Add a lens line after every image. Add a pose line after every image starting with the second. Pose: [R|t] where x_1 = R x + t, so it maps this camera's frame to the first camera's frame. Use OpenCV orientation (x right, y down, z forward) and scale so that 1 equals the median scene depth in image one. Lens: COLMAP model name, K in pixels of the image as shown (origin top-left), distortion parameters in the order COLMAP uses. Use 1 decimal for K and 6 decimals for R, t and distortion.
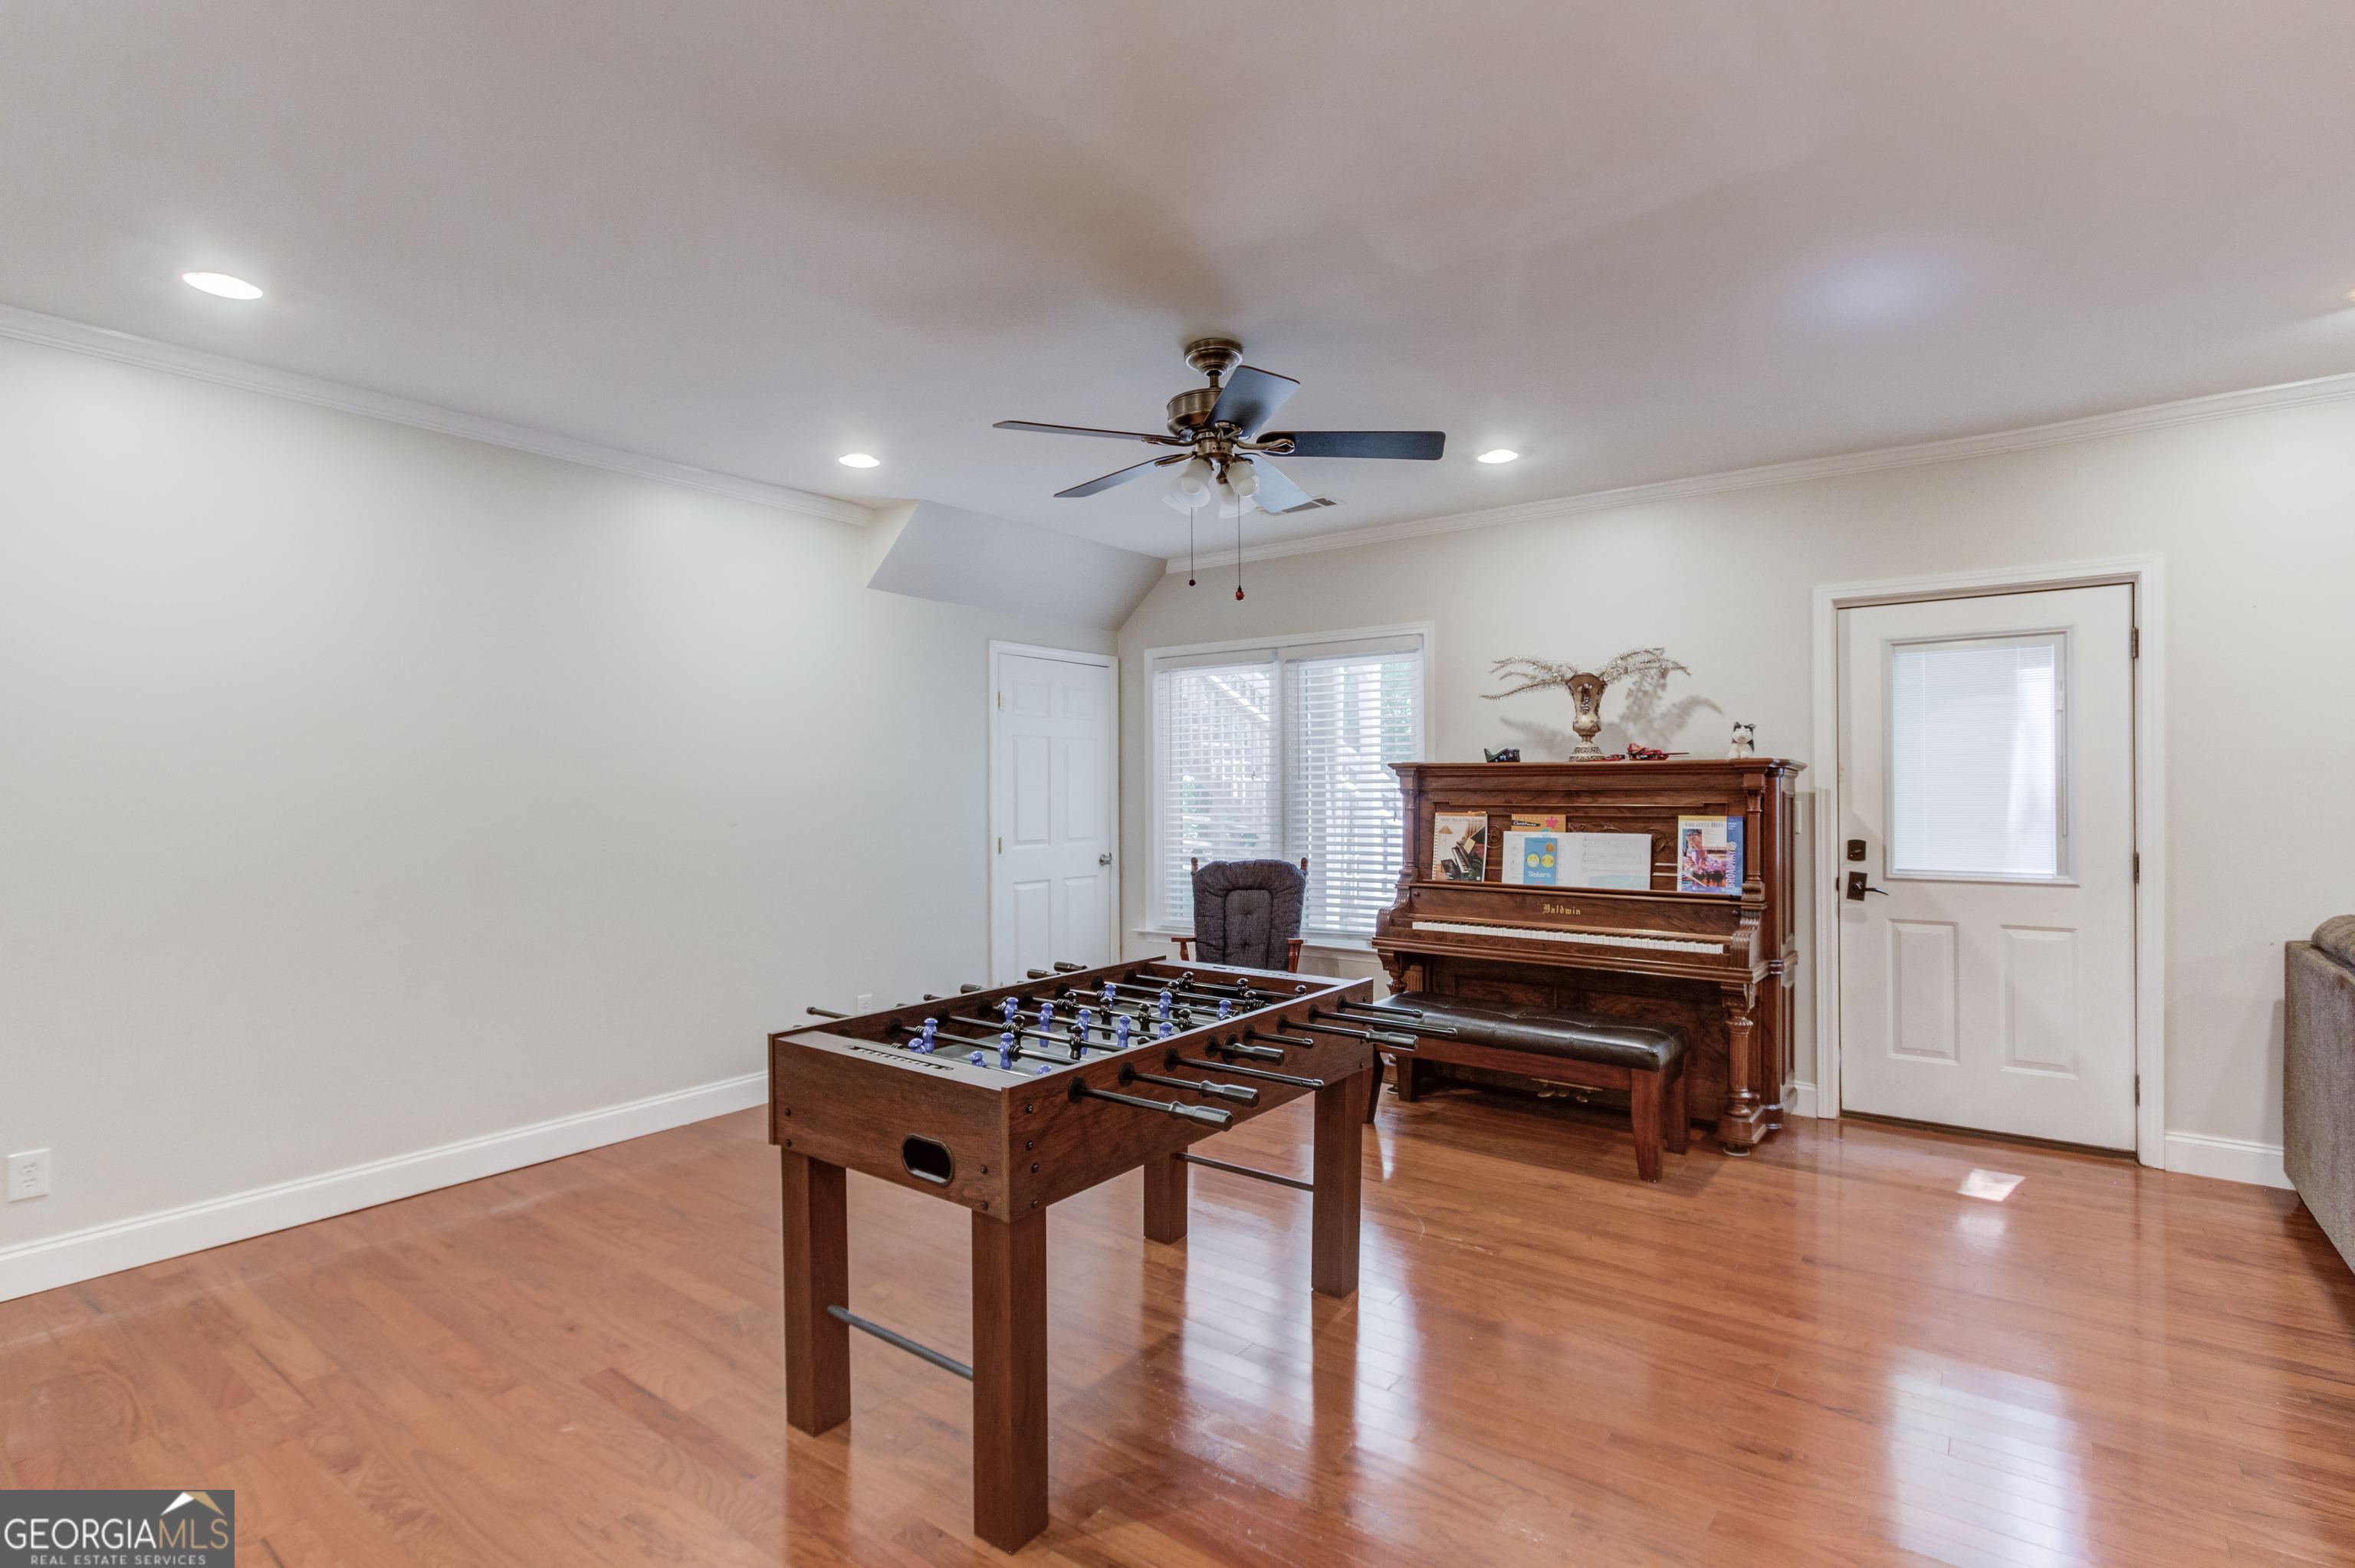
lens RADIAL K [[1136.7, 0, 1146.8], [0, 1136.7, 790.2], [0, 0, 1]] dist [0.001122, 0.000230]
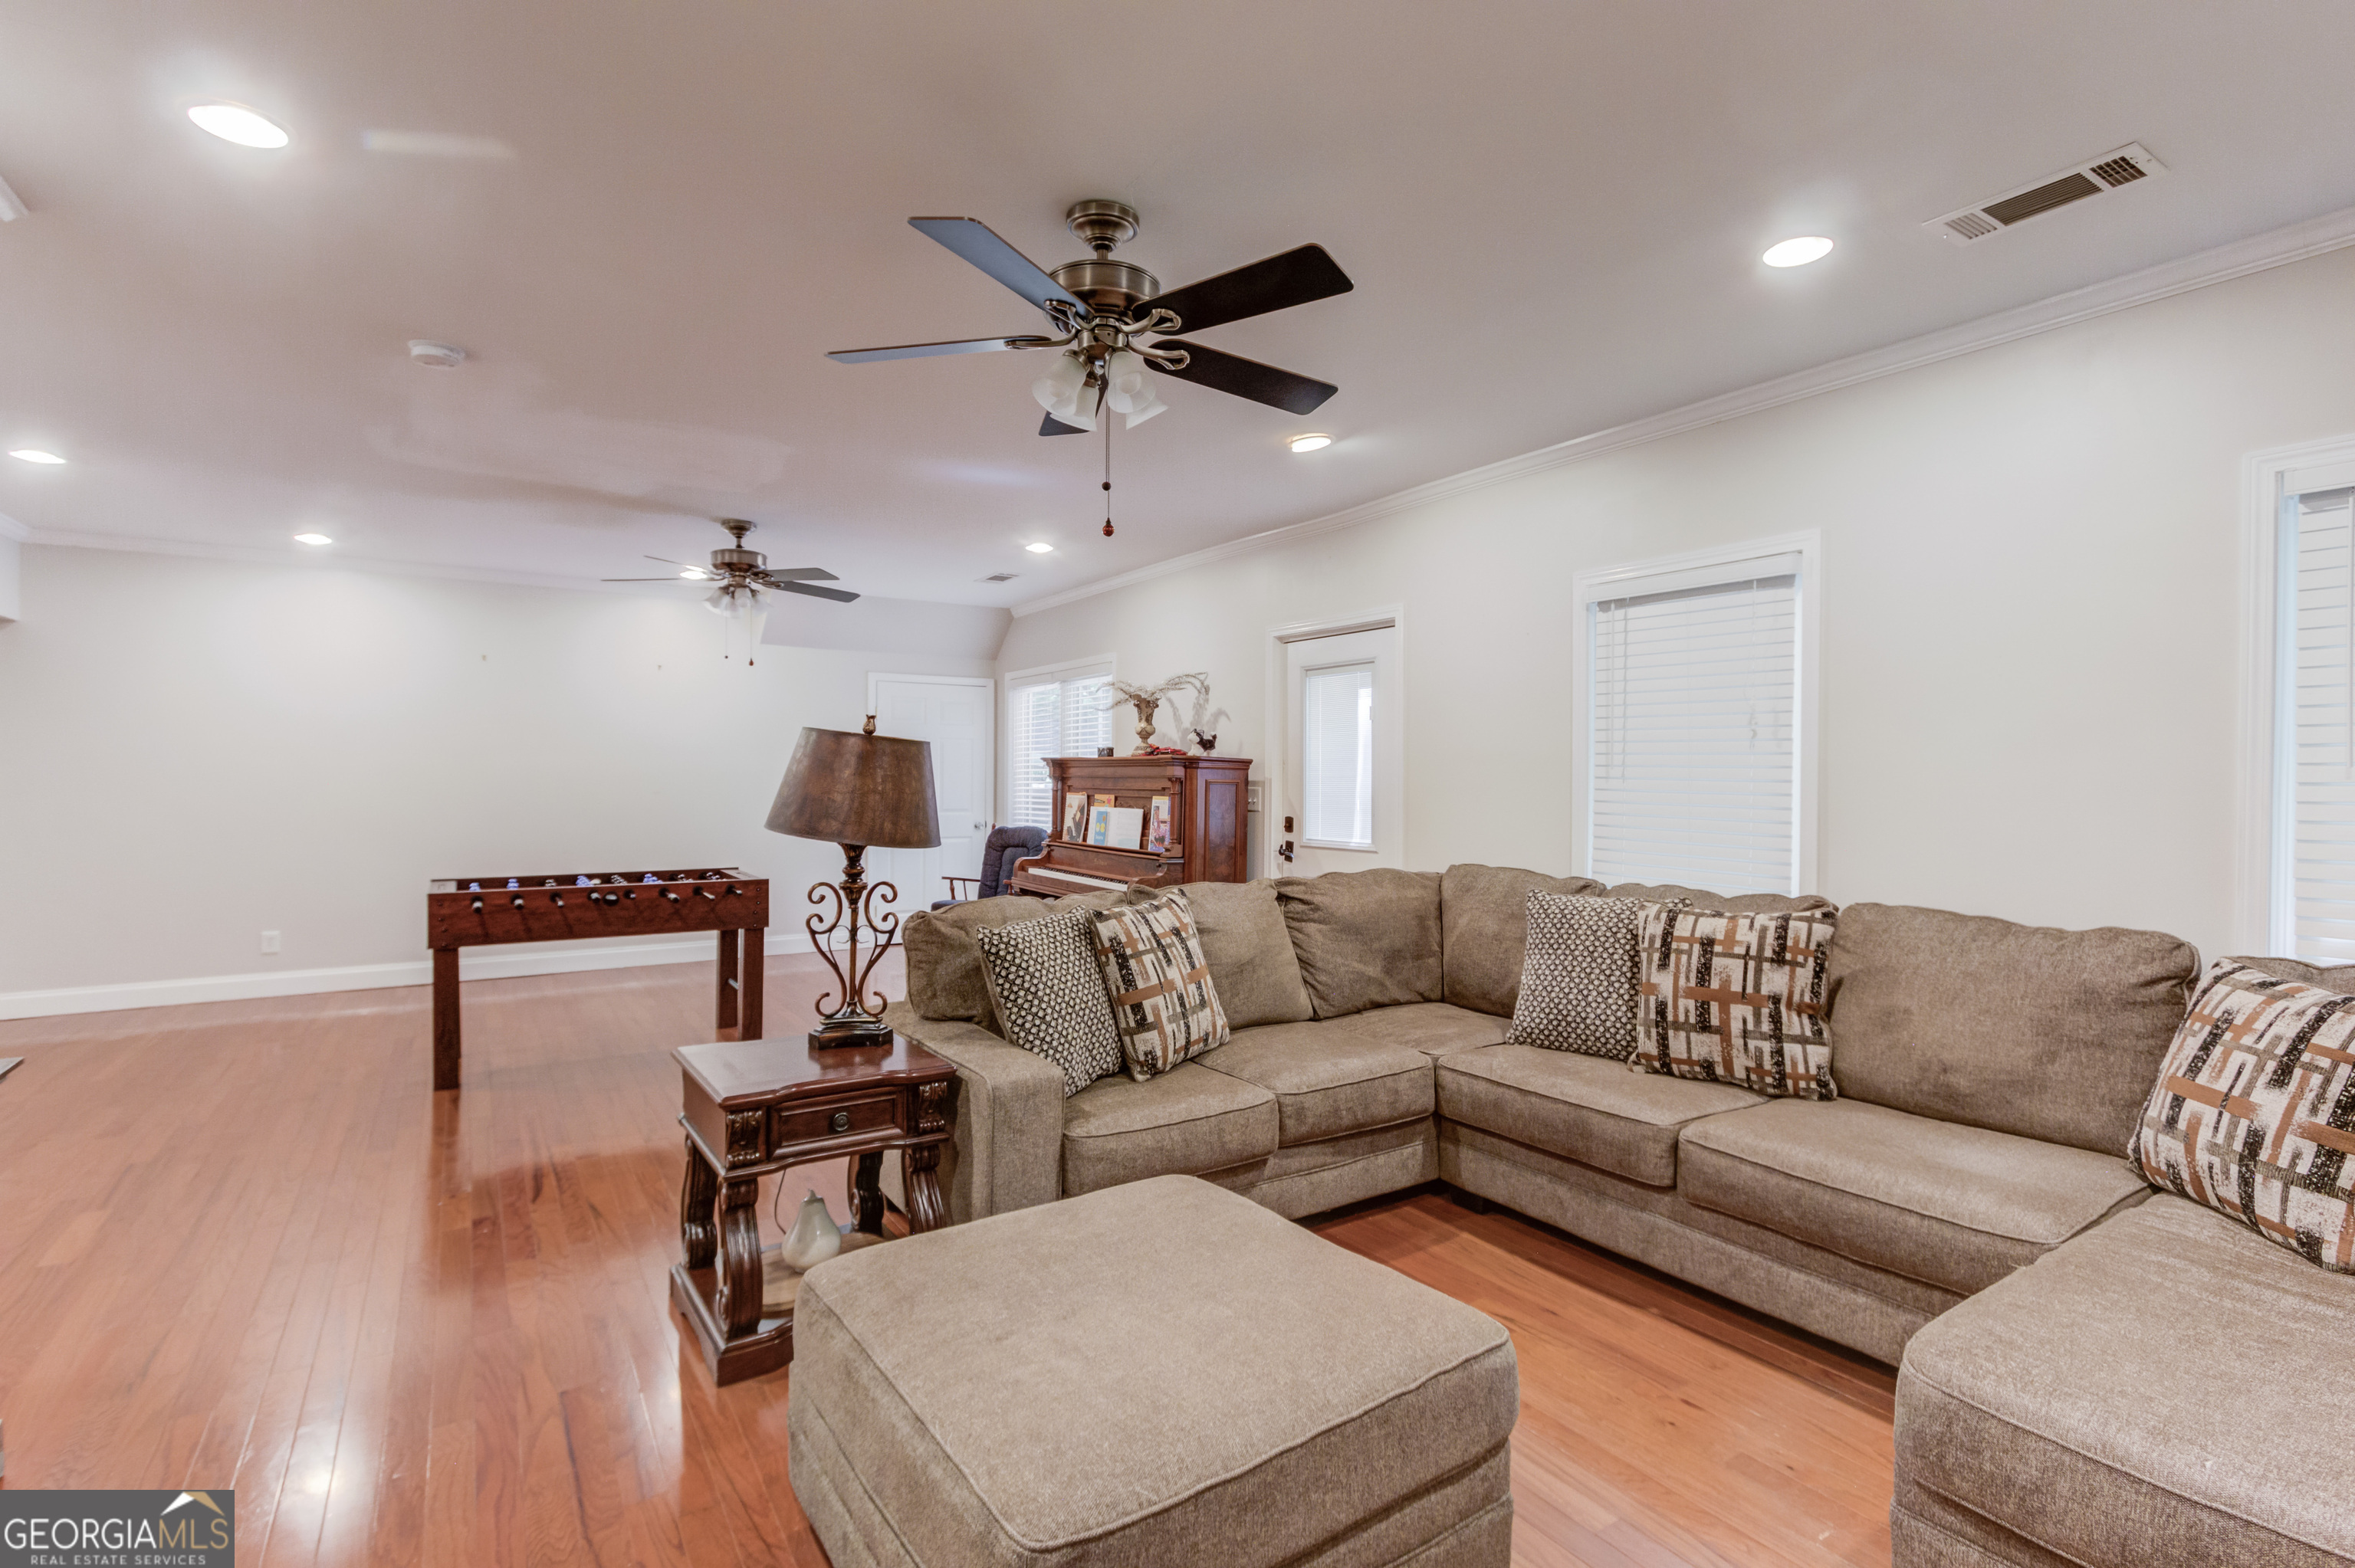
lens RADIAL K [[1096.6, 0, 1142.5], [0, 1096.6, 792.0], [0, 0, 1]] dist [-0.110405, 0.133431]
pose [[0.940080, 0.015366, -0.340606, 0.839194], [-0.011214, 0.999837, 0.014155, -0.001239], [0.340768, -0.009487, 0.940099, -0.248817]]
